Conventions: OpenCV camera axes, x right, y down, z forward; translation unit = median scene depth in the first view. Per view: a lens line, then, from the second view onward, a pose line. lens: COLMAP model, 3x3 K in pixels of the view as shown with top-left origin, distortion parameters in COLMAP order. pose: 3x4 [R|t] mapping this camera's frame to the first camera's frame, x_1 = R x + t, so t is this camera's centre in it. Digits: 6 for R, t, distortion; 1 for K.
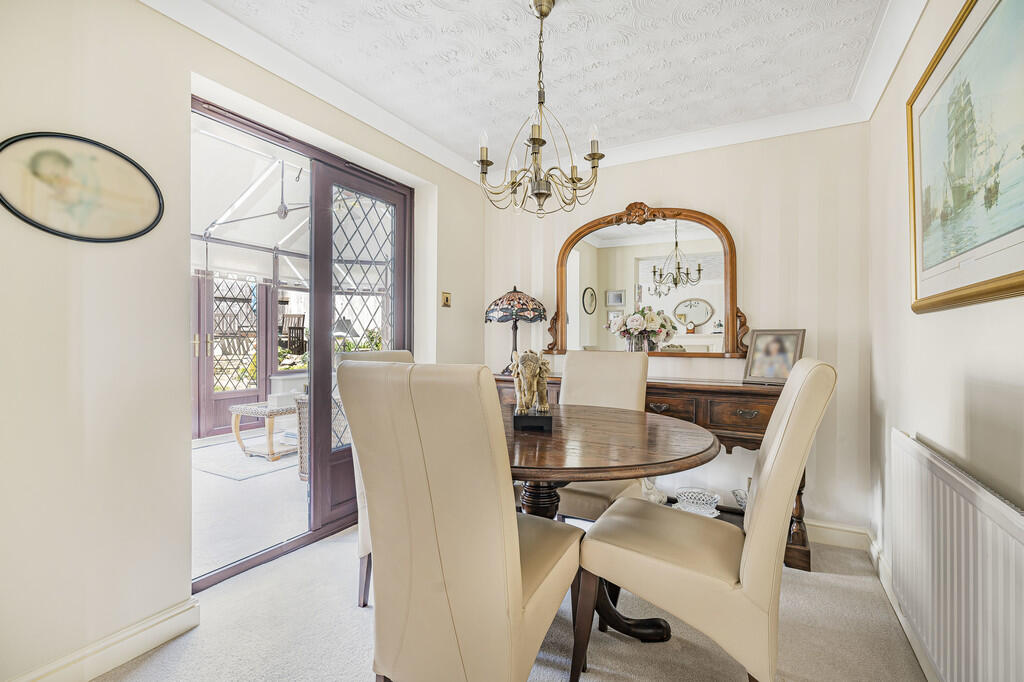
lens RADIAL K [[466.9, 0, 509.9], [0, 466.9, 338.2], [0, 0, 1]] dist [-0.021281, -0.000752]
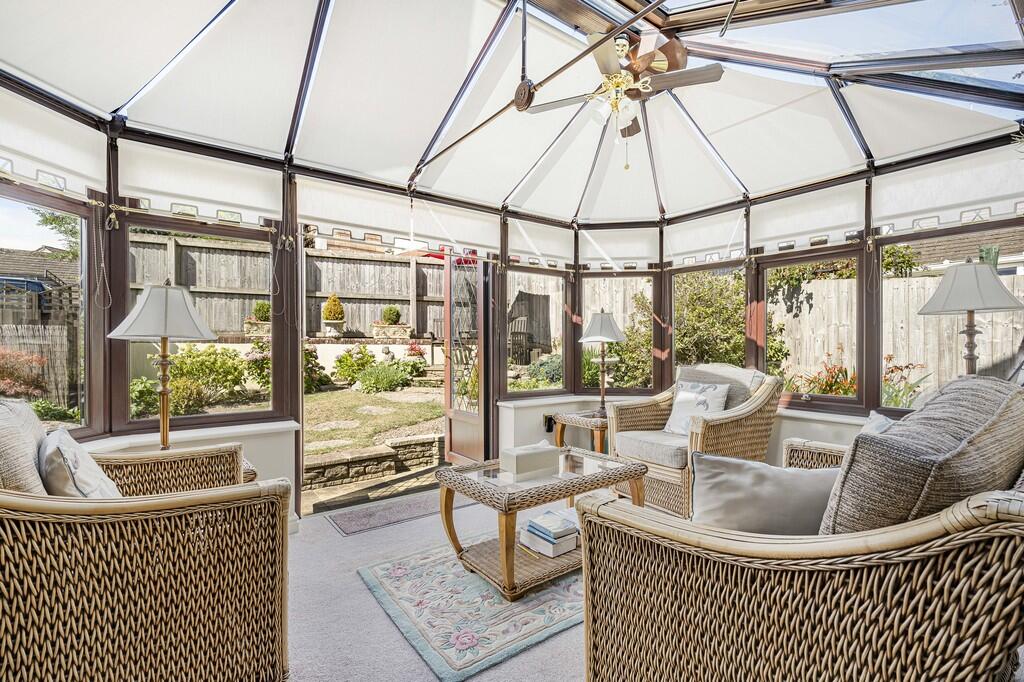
lens RADIAL K [[466.9, 0, 511.5], [0, 466.9, 346.2], [0, 0, 1]] dist [-0.021281, -0.000752]
pose [[0.911273, -0.001868, -0.411798, -0.404577], [0.001519, 0.999998, -0.001177, 0.009269], [0.411799, 0.000447, 0.911274, 0.727819]]
